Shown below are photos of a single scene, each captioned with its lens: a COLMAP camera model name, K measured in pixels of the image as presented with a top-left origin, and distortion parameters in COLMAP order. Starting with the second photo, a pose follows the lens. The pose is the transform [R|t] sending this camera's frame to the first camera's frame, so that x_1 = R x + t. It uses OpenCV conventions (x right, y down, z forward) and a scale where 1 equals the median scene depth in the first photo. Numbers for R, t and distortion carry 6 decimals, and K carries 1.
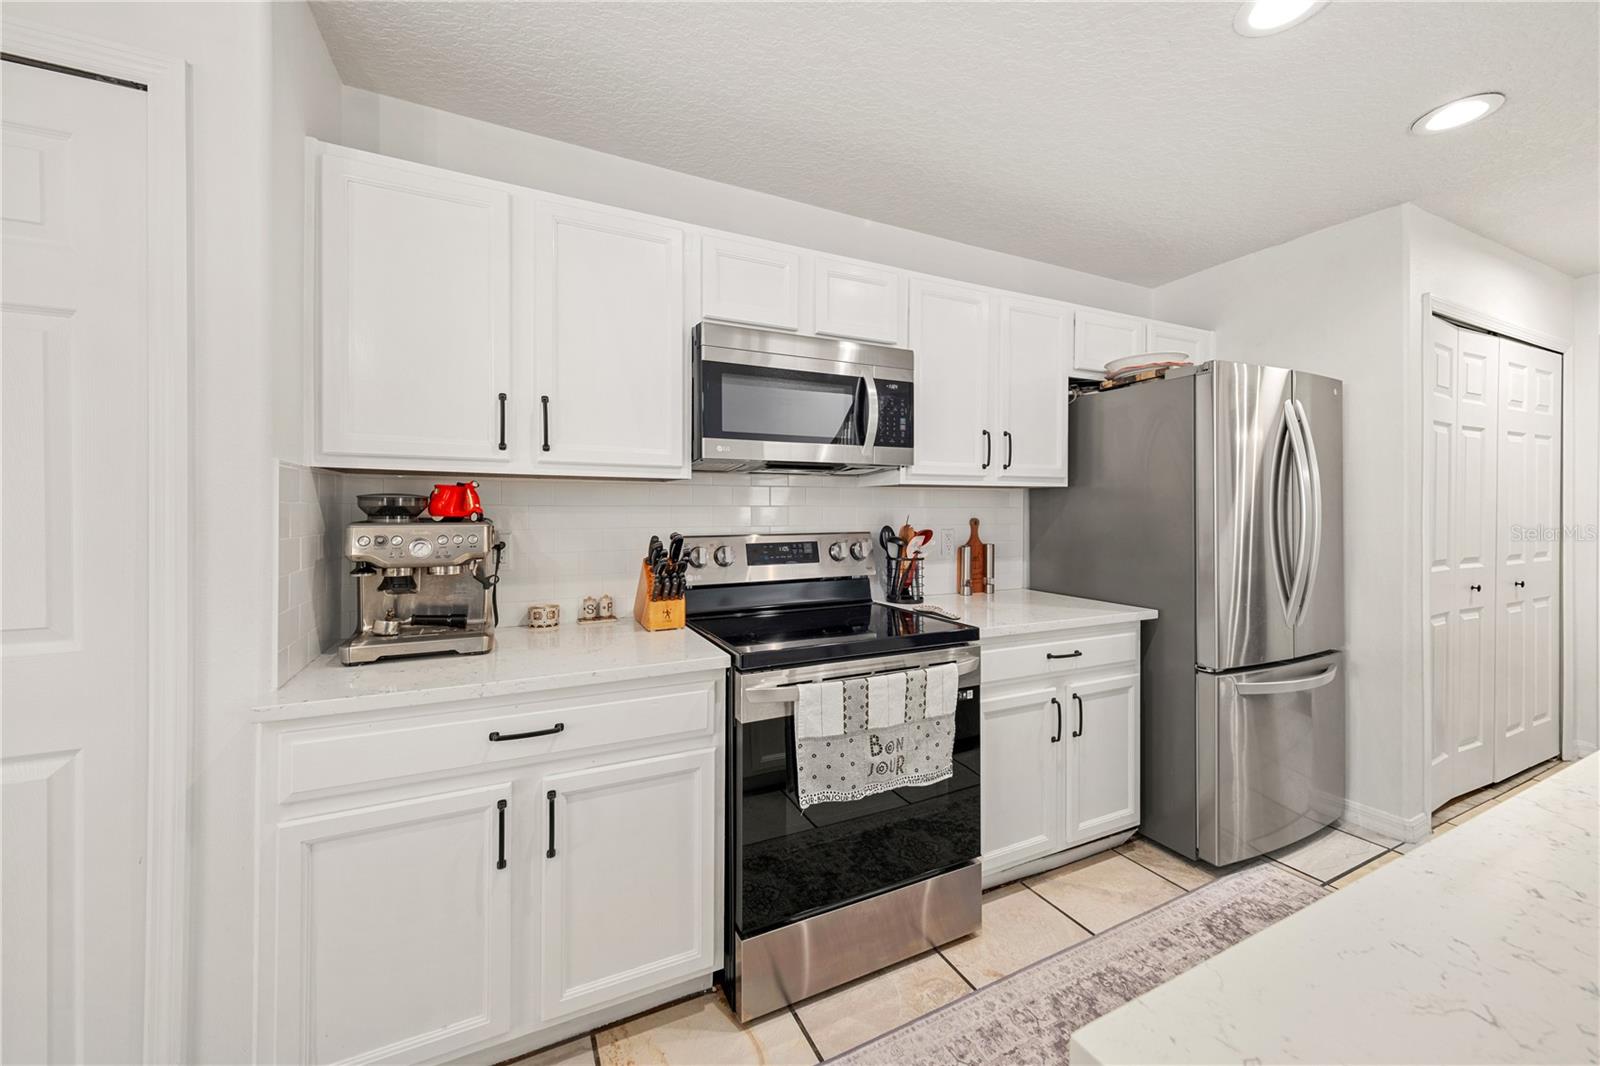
lens RADIAL K [[599.0, 0, 790.6], [0, 599.0, 502.6], [0, 0, 1]] dist [0.002848, -0.000532]
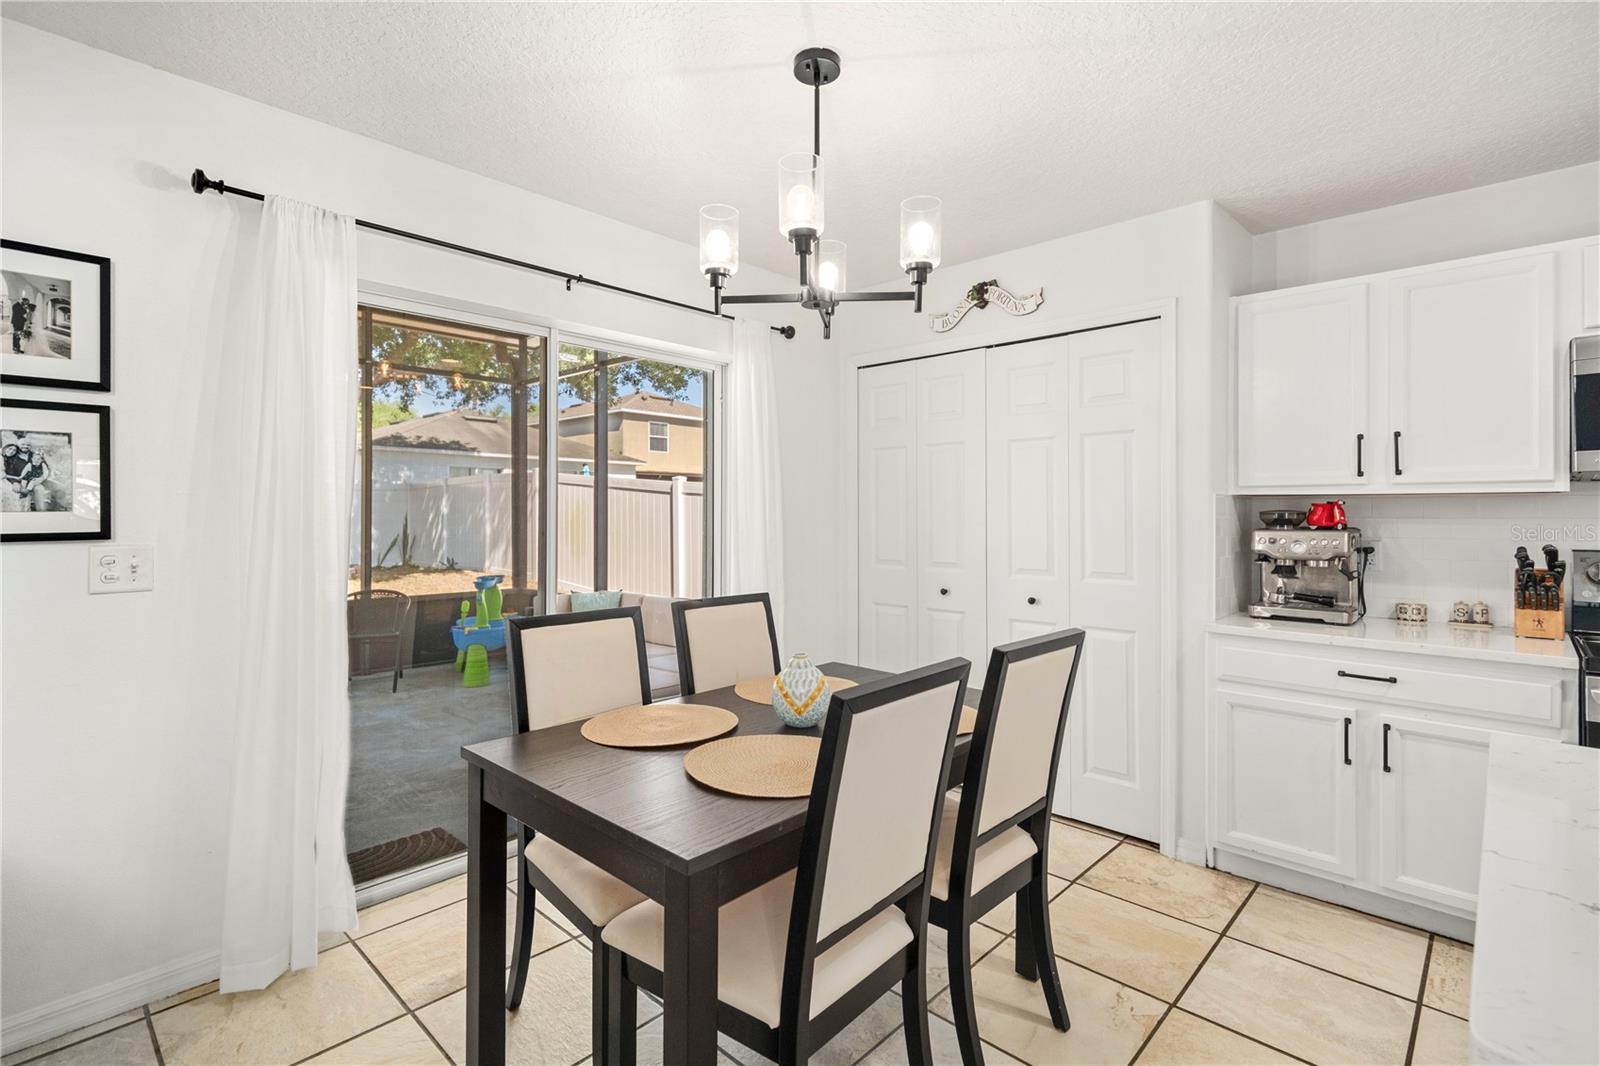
lens RADIAL K [[758.8, 0, 804.1], [0, 758.8, 517.2], [0, 0, 1]] dist [0.001628, -0.001076]
pose [[0.358851, 0.001607, -0.933394, 0.672033], [0.005516, 0.999977, 0.003842, -0.011242], [0.933379, -0.006527, 0.358834, -0.786537]]
